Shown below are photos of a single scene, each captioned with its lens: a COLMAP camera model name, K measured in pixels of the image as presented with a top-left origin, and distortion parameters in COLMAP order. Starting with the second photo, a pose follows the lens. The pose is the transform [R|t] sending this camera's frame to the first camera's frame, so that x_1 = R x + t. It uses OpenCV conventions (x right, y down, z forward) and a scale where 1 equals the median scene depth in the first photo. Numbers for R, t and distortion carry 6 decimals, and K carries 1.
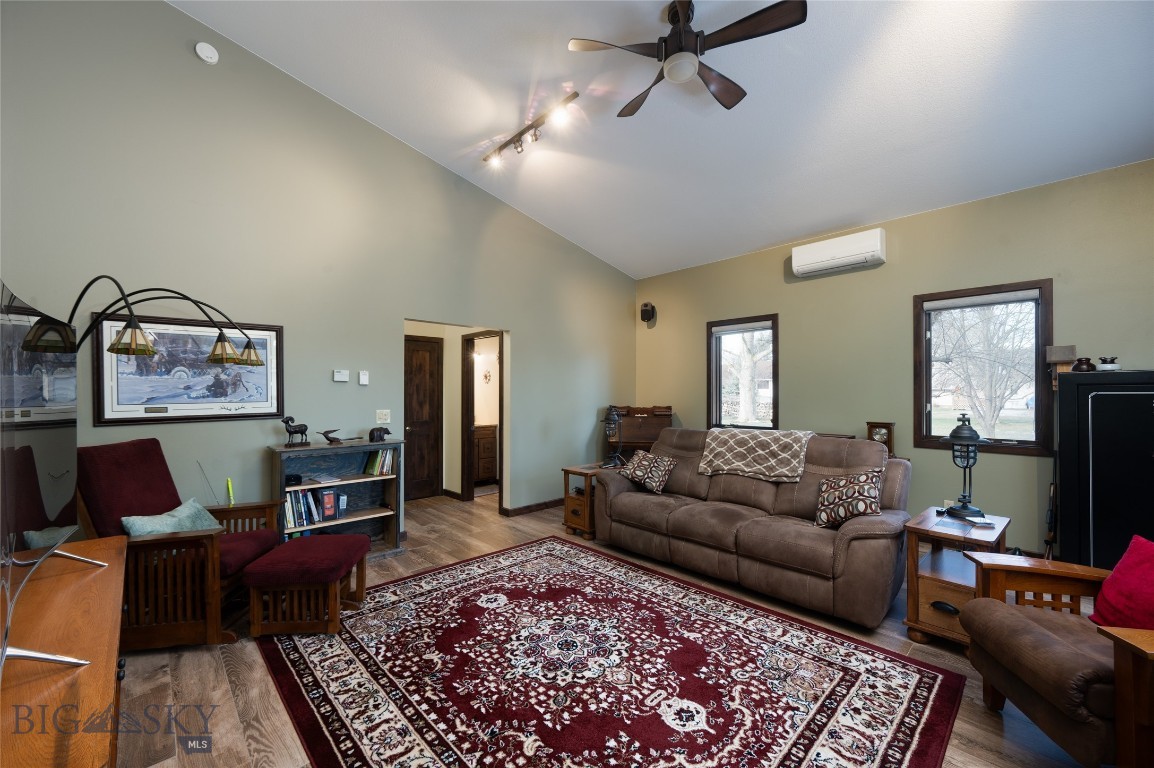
lens RADIAL K [[454.6, 0, 572.0], [0, 454.6, 391.5], [0, 0, 1]] dist [0.000648, 0.000007]
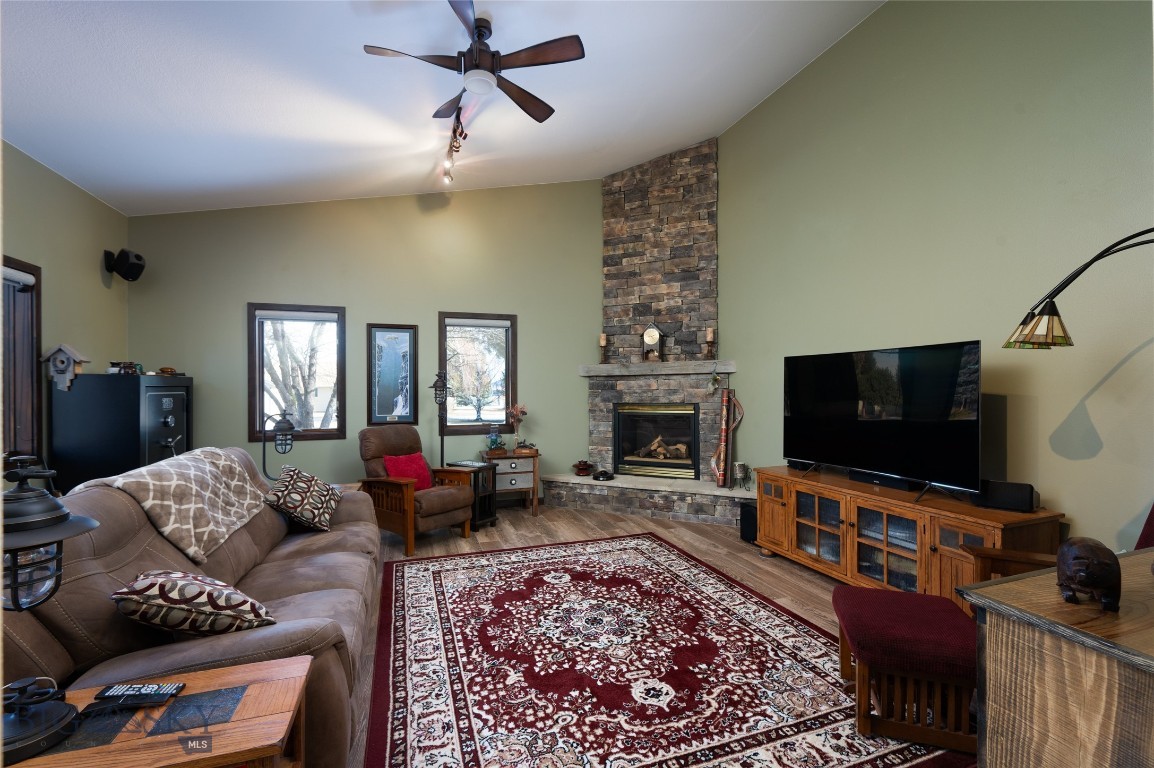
lens RADIAL K [[499.2, 0, 573.5], [0, 499.2, 390.0], [0, 0, 1]] dist [-0.001001, -0.000173]
pose [[-0.914133, 0.002792, 0.405404, -0.431409], [0.002412, 0.999996, -0.001448, -0.001529], [-0.405407, -0.000346, -0.914136, 2.007776]]
